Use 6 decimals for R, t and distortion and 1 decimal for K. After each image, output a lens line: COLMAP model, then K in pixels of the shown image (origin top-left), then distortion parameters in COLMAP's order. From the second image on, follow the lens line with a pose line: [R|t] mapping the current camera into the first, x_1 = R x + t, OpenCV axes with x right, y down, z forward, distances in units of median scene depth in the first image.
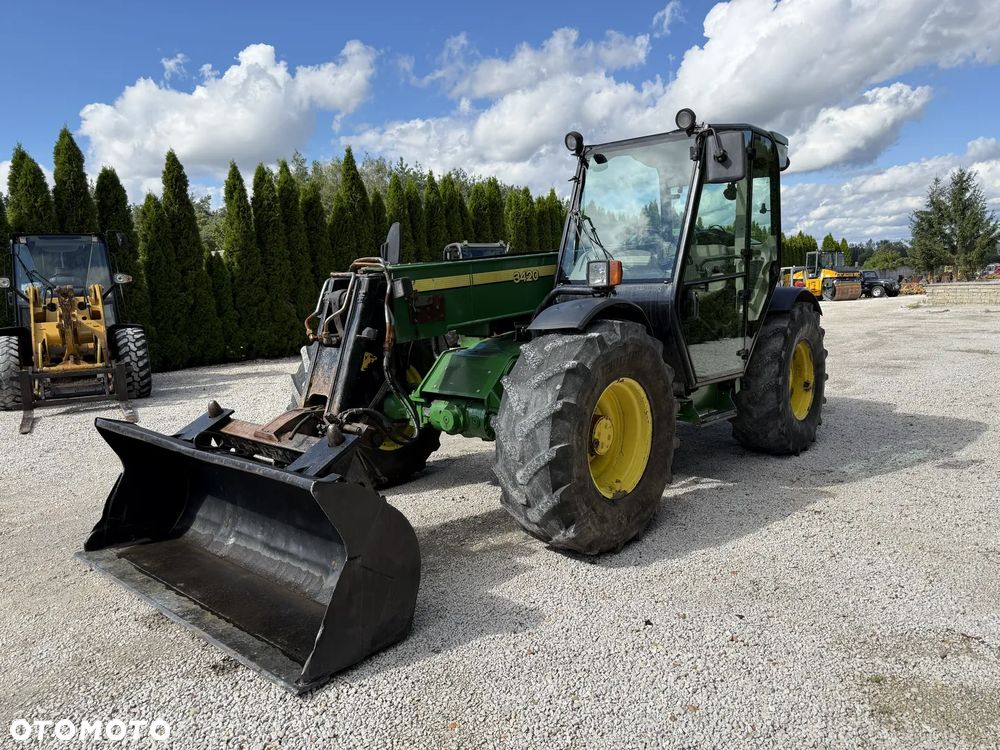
lens RADIAL K [[712.3, 0, 499.1], [0, 712.3, 381.0], [0, 0, 1]] dist [0.044856, -0.044541]
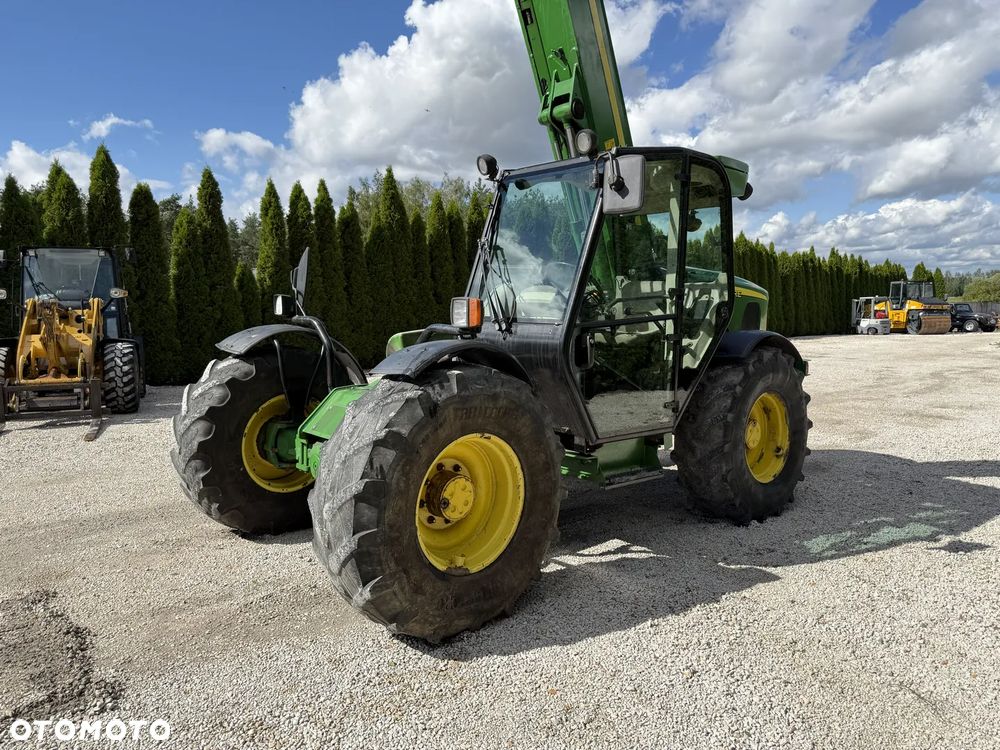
lens RADIAL K [[712.3, 0, 501.8], [0, 712.3, 374.2], [0, 0, 1]] dist [0.044856, -0.044541]
pose [[0.993466, 0.041334, -0.106380, 0.129789], [-0.045024, 0.998457, -0.032516, -0.022543], [0.104872, 0.037094, 0.993794, 0.063905]]
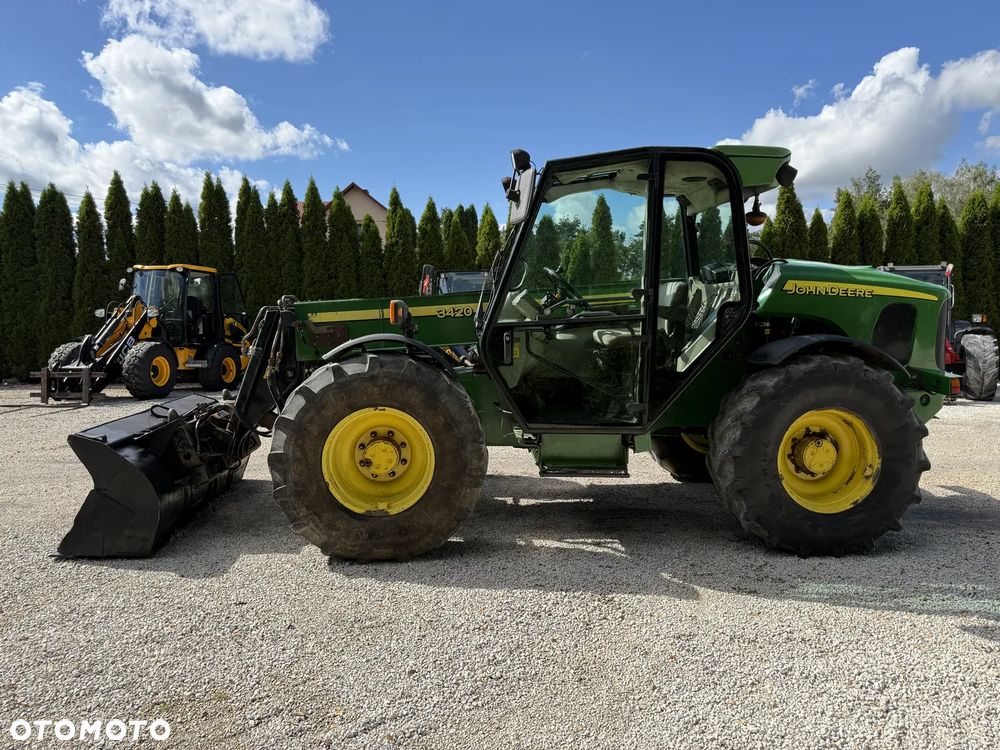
lens RADIAL K [[712.3, 0, 497.1], [0, 712.3, 372.7], [0, 0, 1]] dist [0.044856, -0.044541]
pose [[0.702200, 0.085435, -0.706835, 0.476416], [-0.115225, 0.993324, 0.005593, -0.037261], [0.702594, 0.077518, 0.707356, 0.152292]]
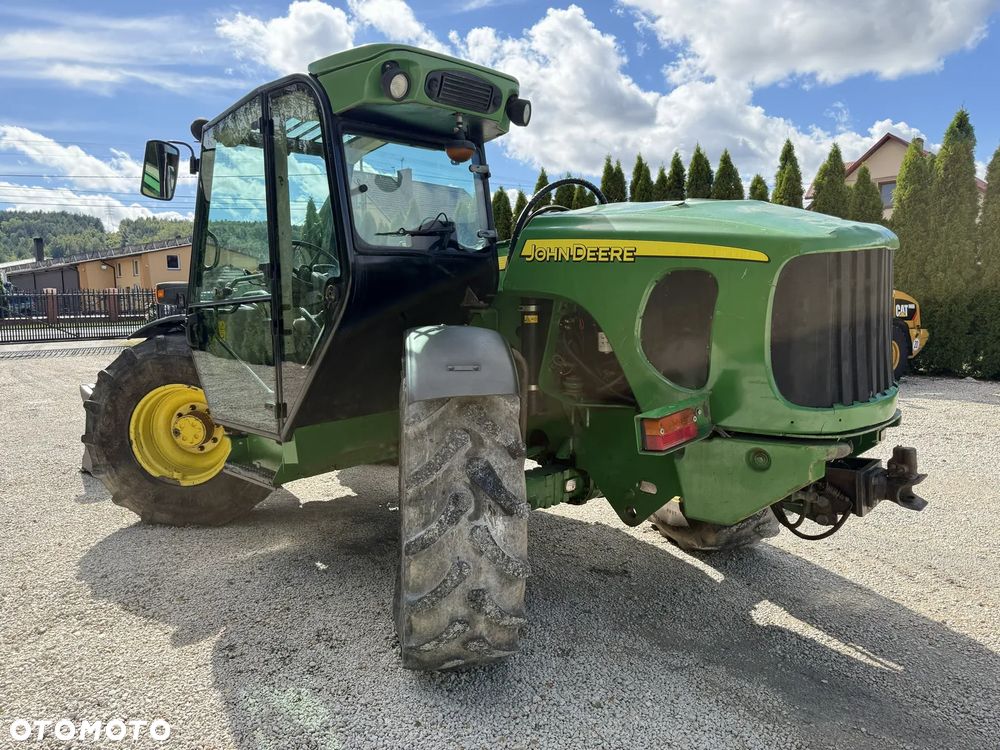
lens RADIAL K [[739.9, 0, 482.5], [0, 739.9, 380.1], [0, 0, 1]] dist [0.020239, 0.003301]
pose [[-0.022080, 0.142139, -0.989600, 0.613173], [-0.126438, 0.981497, 0.143796, -0.113949], [0.991729, 0.128298, -0.003700, 0.694261]]
